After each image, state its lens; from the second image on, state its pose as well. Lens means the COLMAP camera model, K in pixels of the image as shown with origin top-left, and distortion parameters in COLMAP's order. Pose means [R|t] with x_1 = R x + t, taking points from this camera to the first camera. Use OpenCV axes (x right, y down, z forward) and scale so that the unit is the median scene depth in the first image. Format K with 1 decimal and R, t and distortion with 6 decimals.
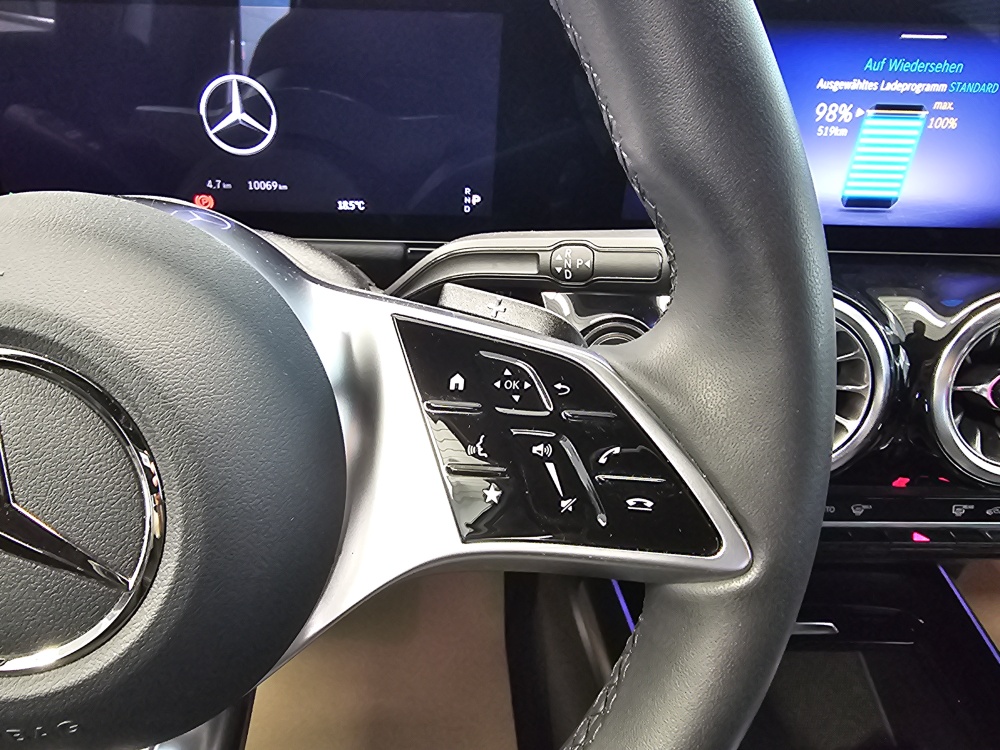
lens RADIAL K [[693.0, 0, 440.4], [0, 693.0, 357.9], [0, 0, 1]] dist [0.000965, -0.000701]
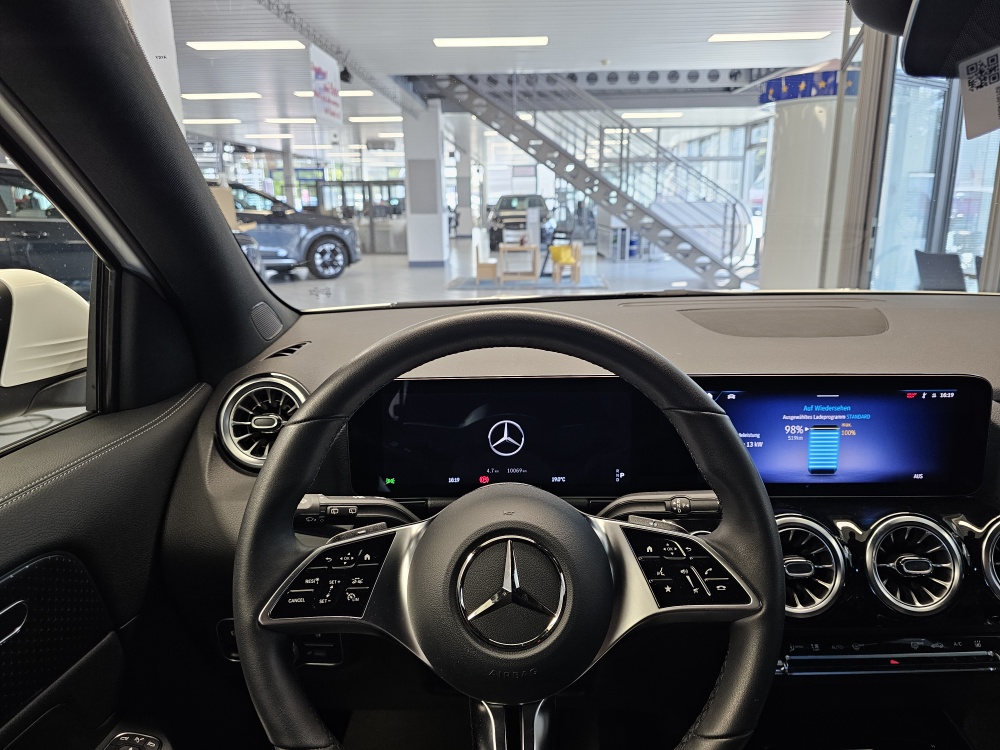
lens RADIAL K [[685.7, 0, 503.3], [0, 685.7, 368.2], [0, 0, 1]] dist [0.059799, -0.083766]
pose [[0.999600, -0.028257, 0.001495, -0.307218], [0.027101, 0.940840, -0.337765, 0.152289], [0.008138, 0.337670, 0.941229, -1.042380]]
